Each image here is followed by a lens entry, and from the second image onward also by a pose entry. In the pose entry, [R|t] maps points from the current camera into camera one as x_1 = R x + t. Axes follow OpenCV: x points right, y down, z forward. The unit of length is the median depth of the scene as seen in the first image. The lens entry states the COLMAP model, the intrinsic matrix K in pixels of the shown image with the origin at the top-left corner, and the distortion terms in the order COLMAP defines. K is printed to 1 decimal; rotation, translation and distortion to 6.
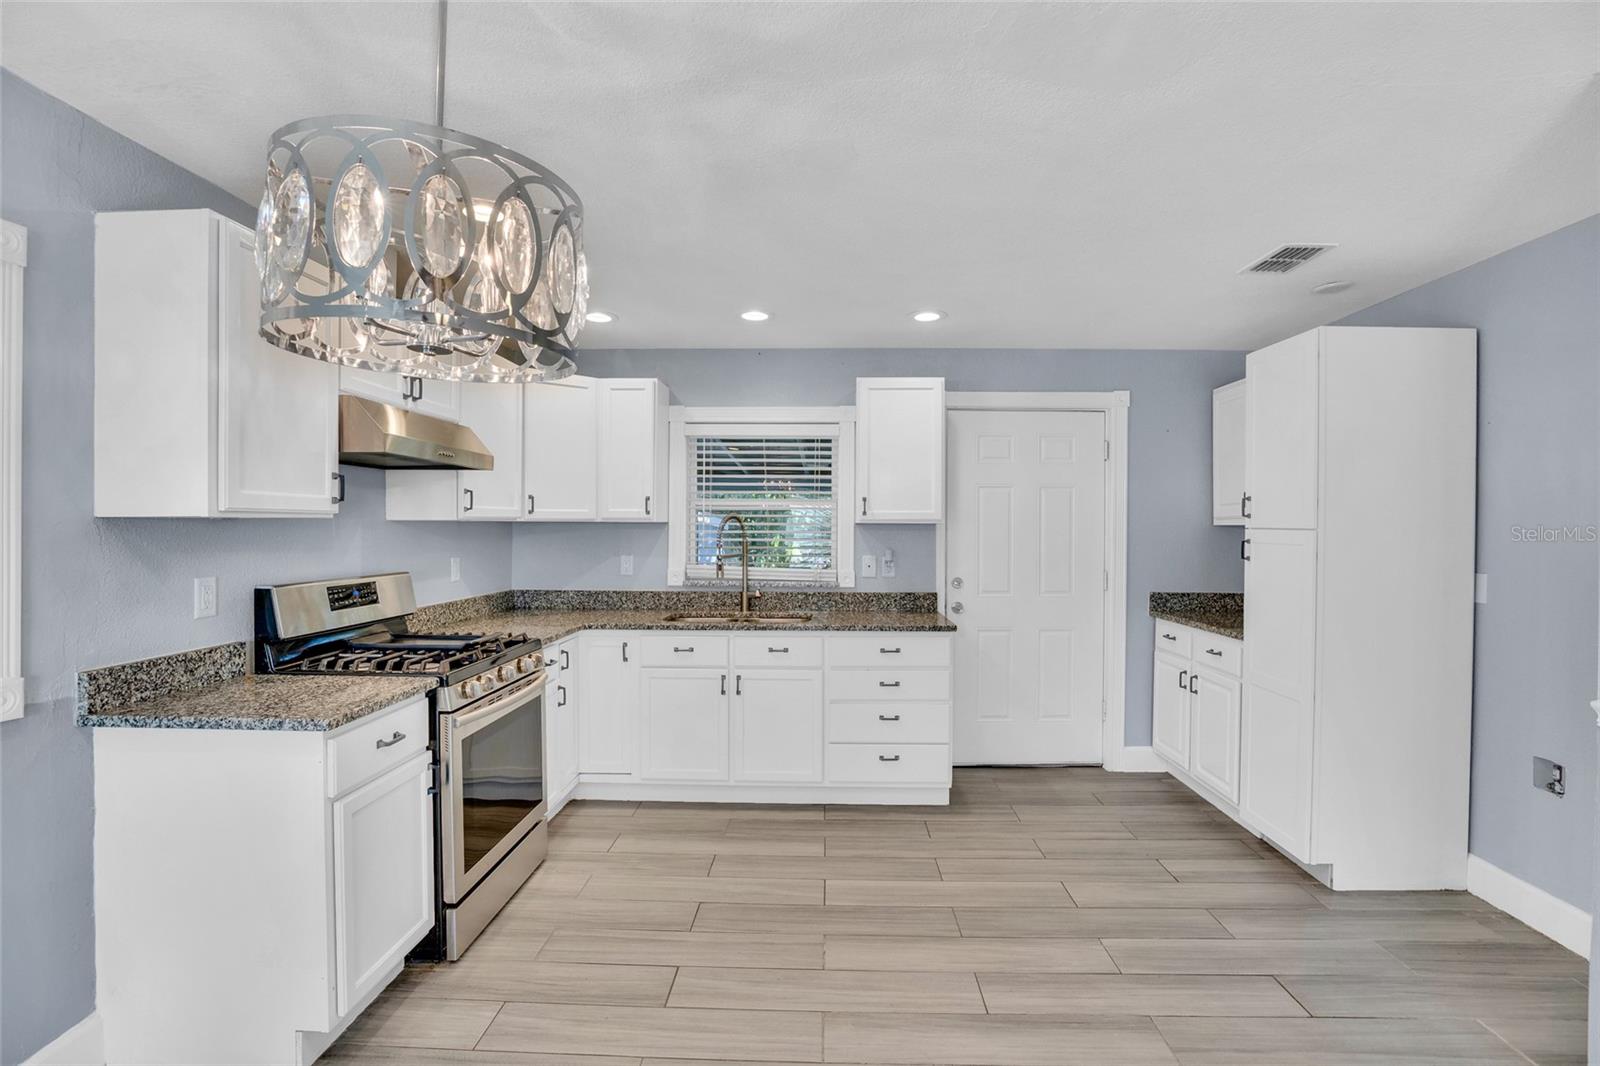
lens RADIAL K [[734.1, 0, 808.1], [0, 734.1, 528.8], [0, 0, 1]] dist [-0.044772, 0.013247]
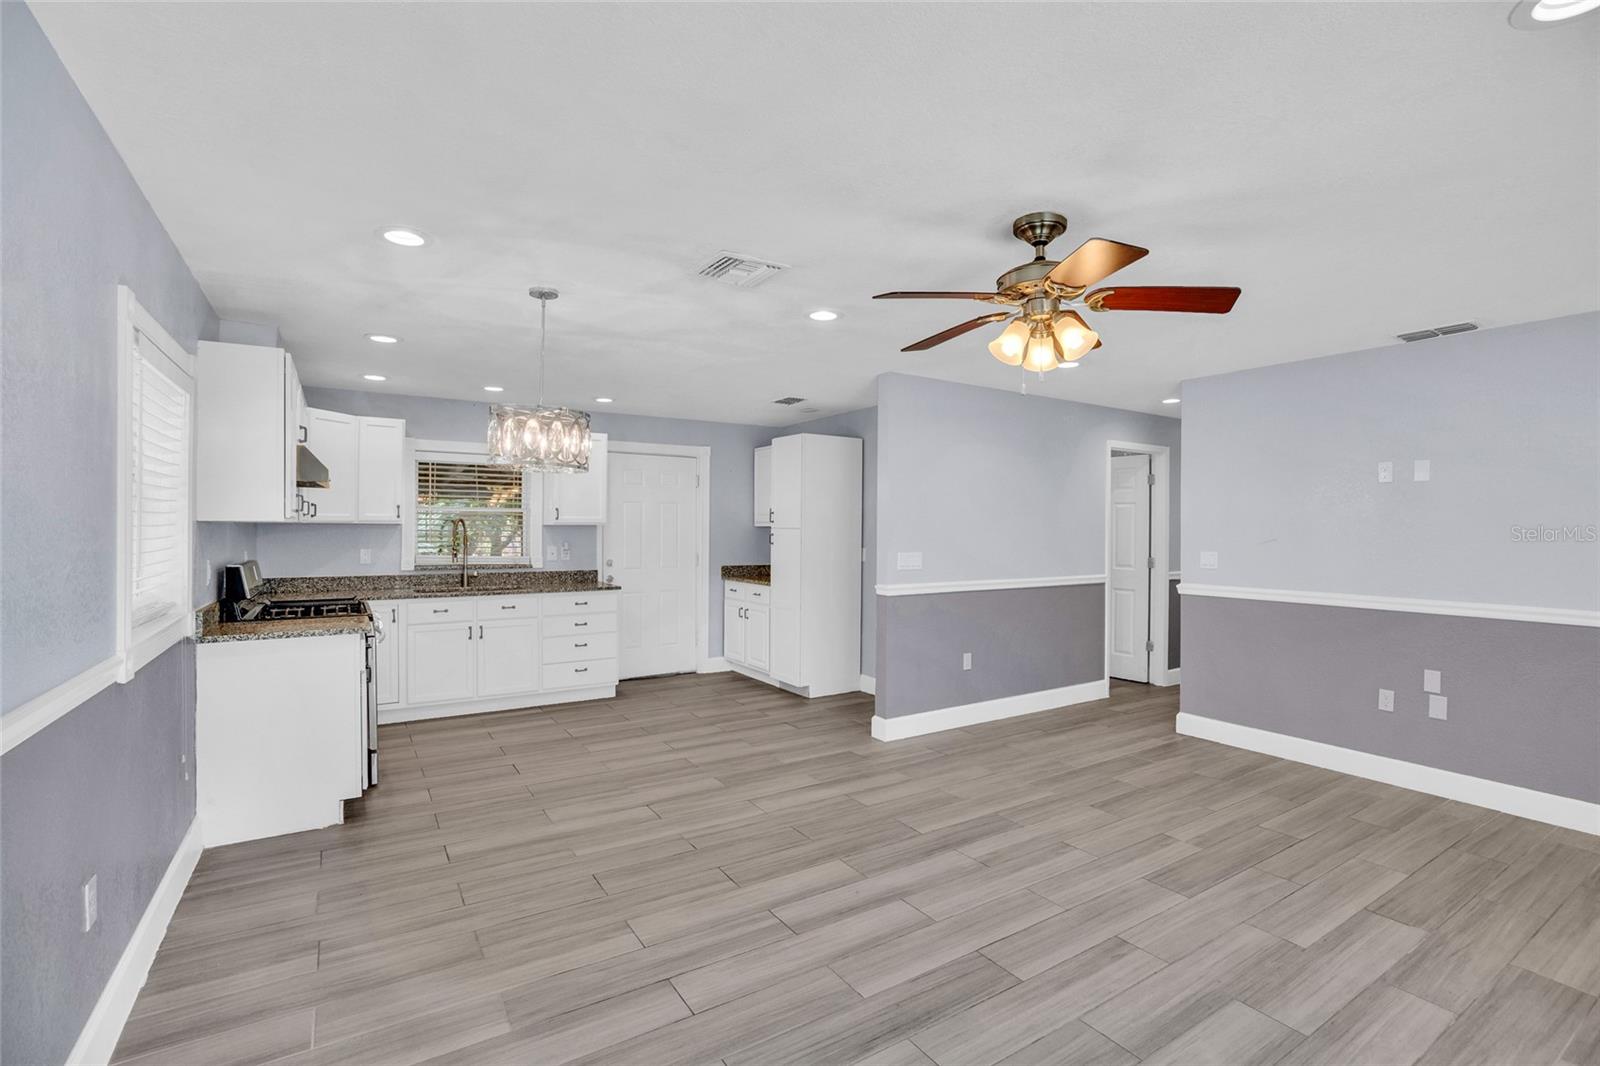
lens RADIAL K [[734.1, 0, 806.7], [0, 734.1, 529.6], [0, 0, 1]] dist [-0.044772, 0.013247]
pose [[0.825626, -0.001370, 0.564216, -0.399014], [0.001101, 0.999999, 0.000817, 0.001996], [-0.564217, -0.000054, 0.825627, -0.633517]]
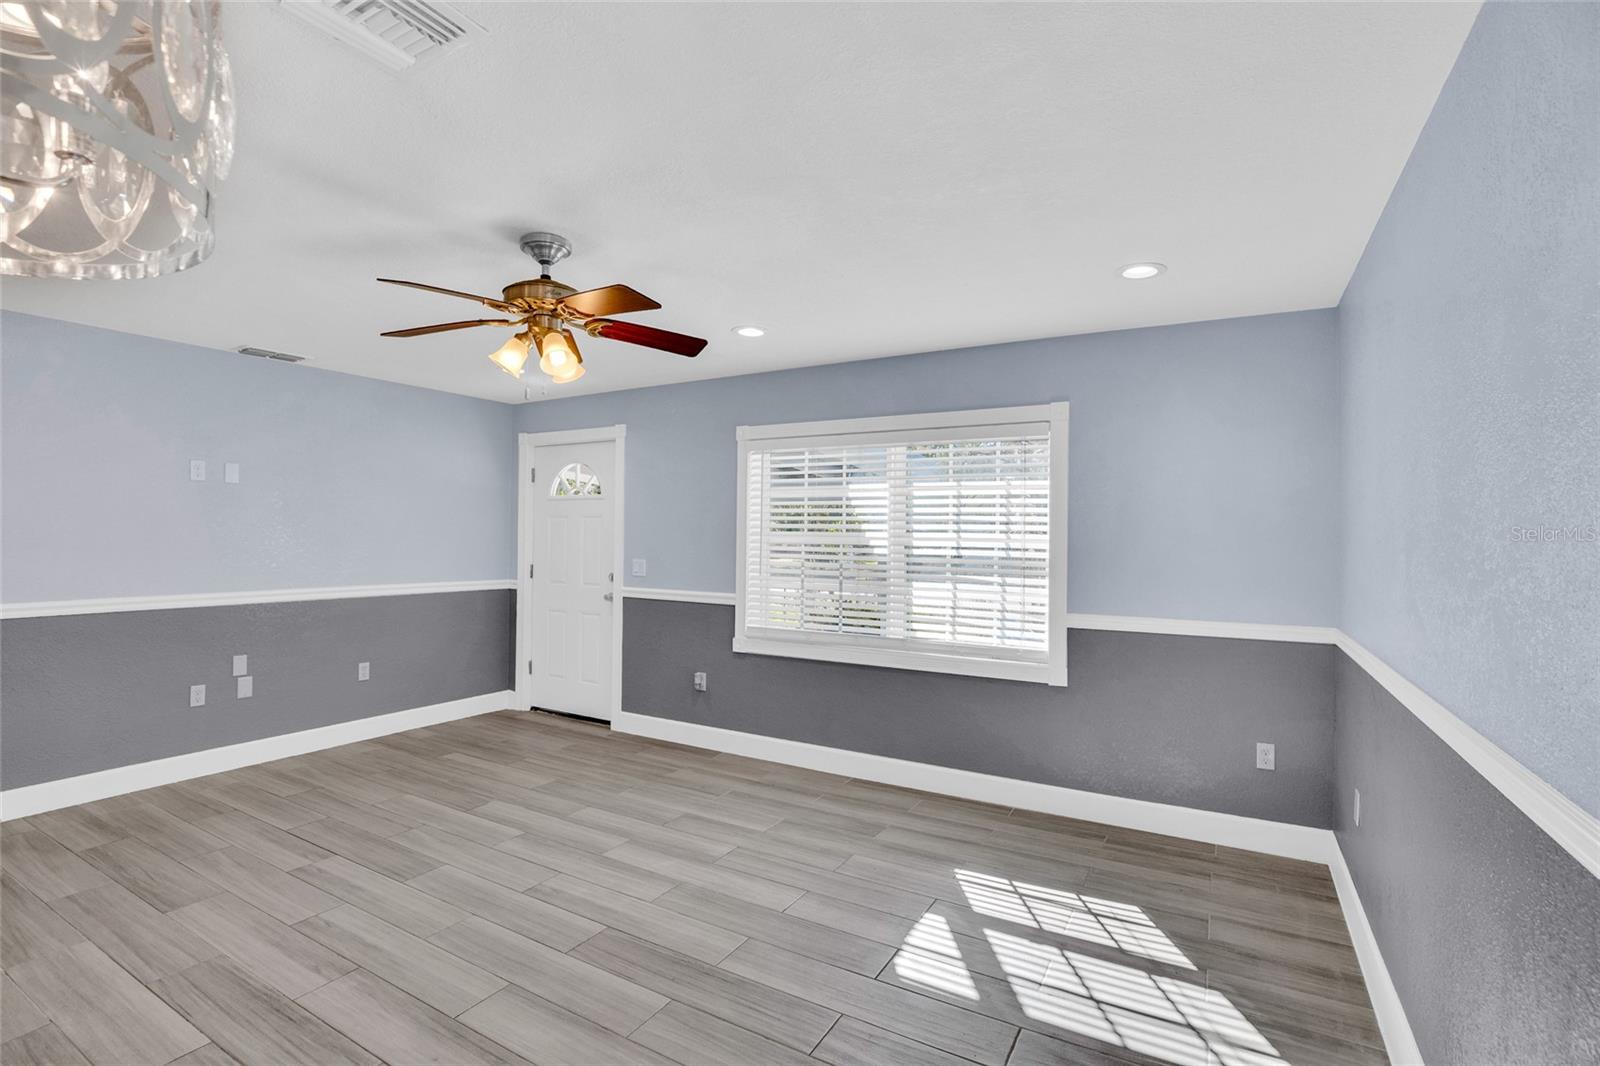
lens RADIAL K [[734.1, 0, 806.5], [0, 734.1, 535.4], [0, 0, 1]] dist [-0.044772, 0.013247]
pose [[-0.882720, -0.014486, 0.469677, -0.399781], [-0.013416, 0.999894, 0.005624, -0.002953], [-0.469708, -0.001337, -0.882821, 0.339786]]
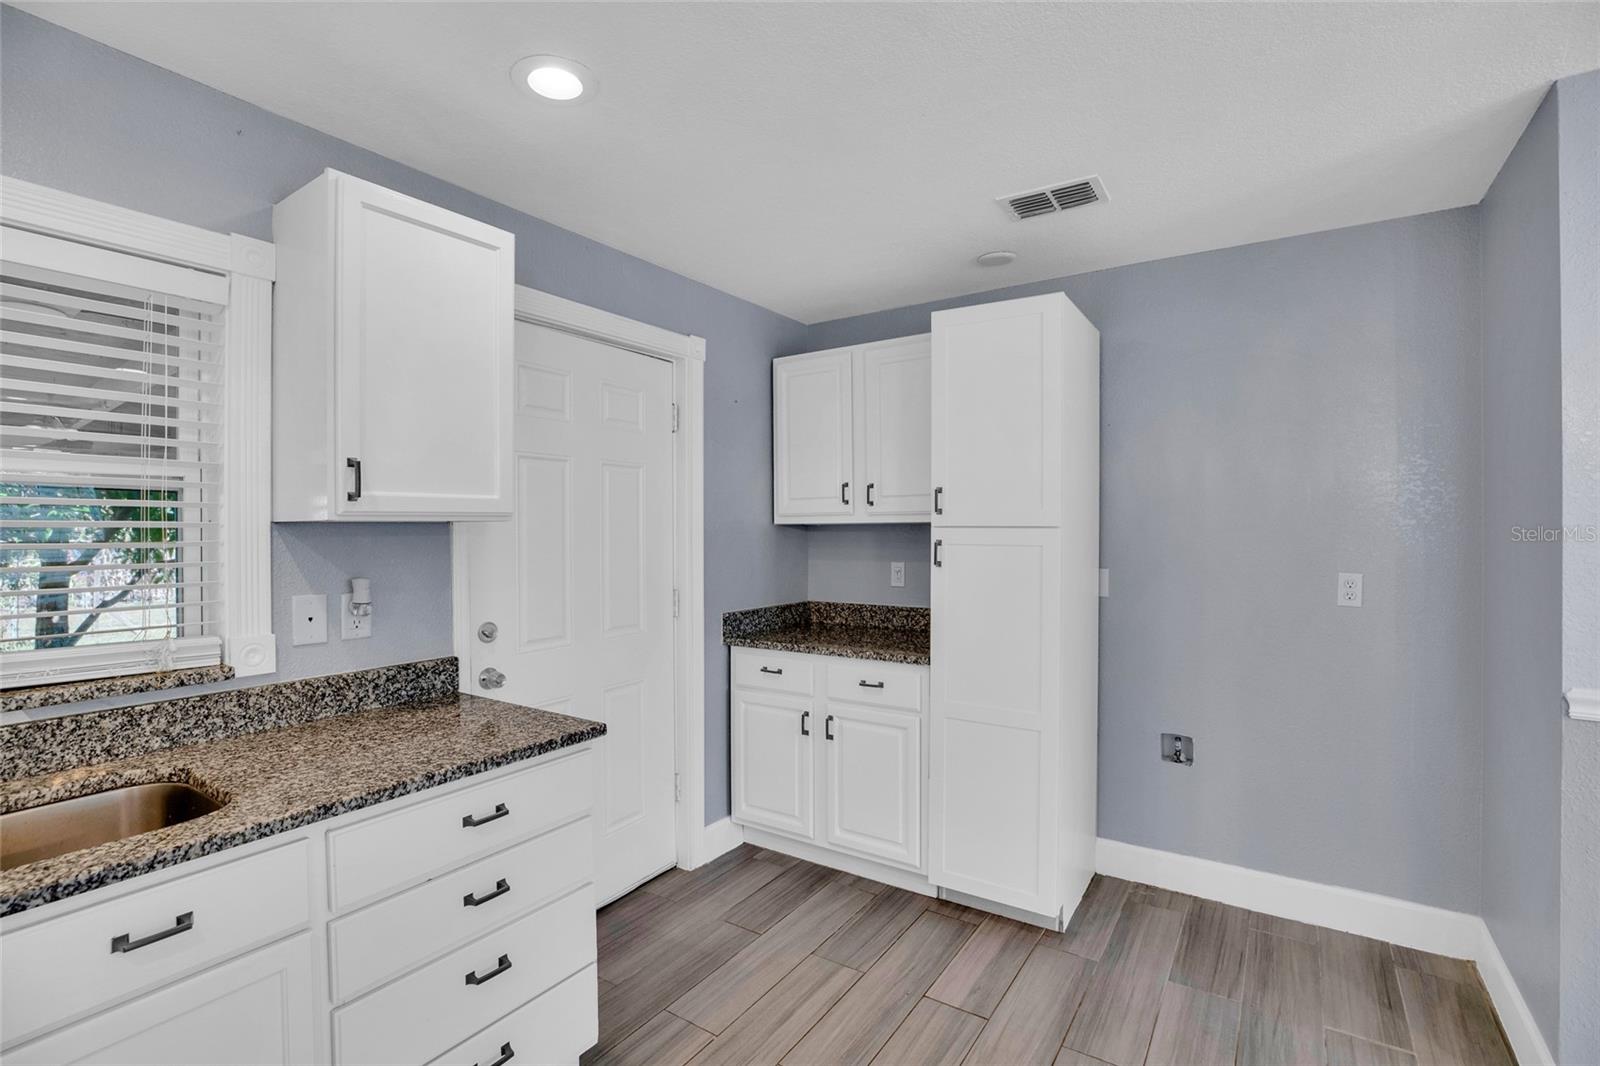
lens RADIAL K [[734.1, 0, 802.3], [0, 734.1, 529.4], [0, 0, 1]] dist [-0.044772, 0.013247]
pose [[0.530489, -0.007847, 0.847656, -0.152270], [0.009592, 0.999949, 0.003254, -0.001449], [-0.847638, 0.006404, 0.530537, 0.630989]]
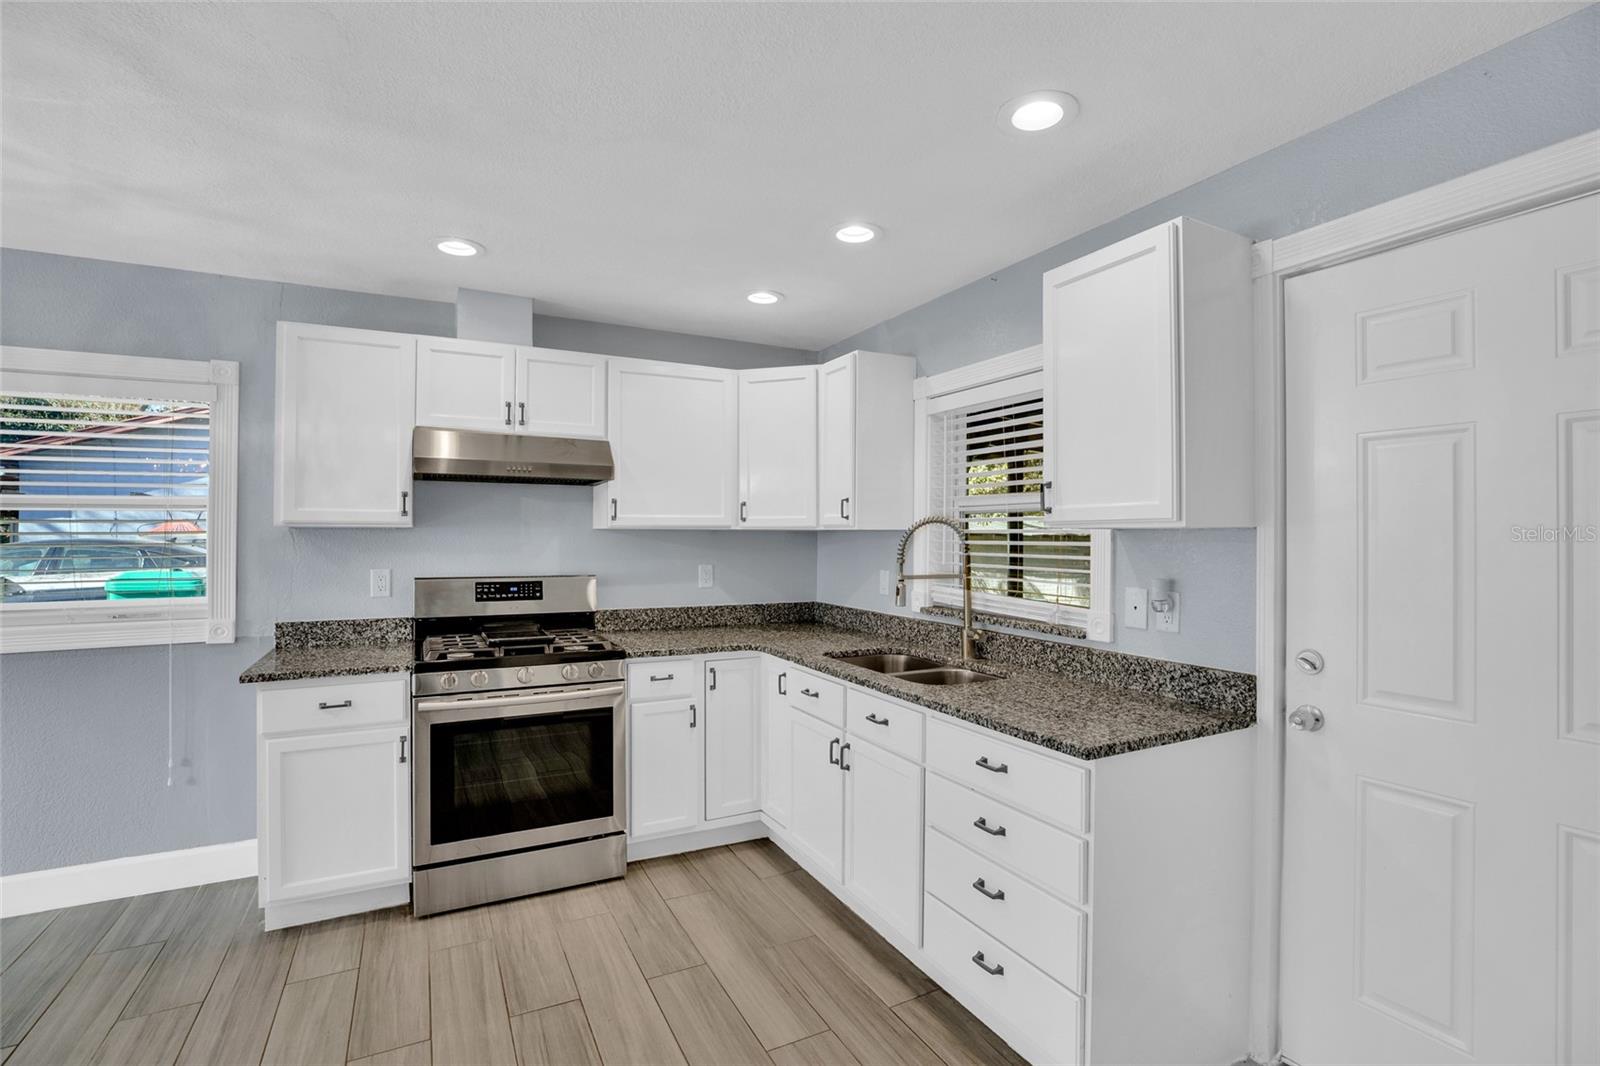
lens RADIAL K [[734.1, 0, 807.4], [0, 734.1, 529.5], [0, 0, 1]] dist [-0.044772, 0.013247]
pose [[0.494754, -0.008459, -0.868992, 0.522787], [-0.004403, 0.999915, -0.012241, 0.001179], [0.869022, 0.009882, 0.494675, 0.632221]]
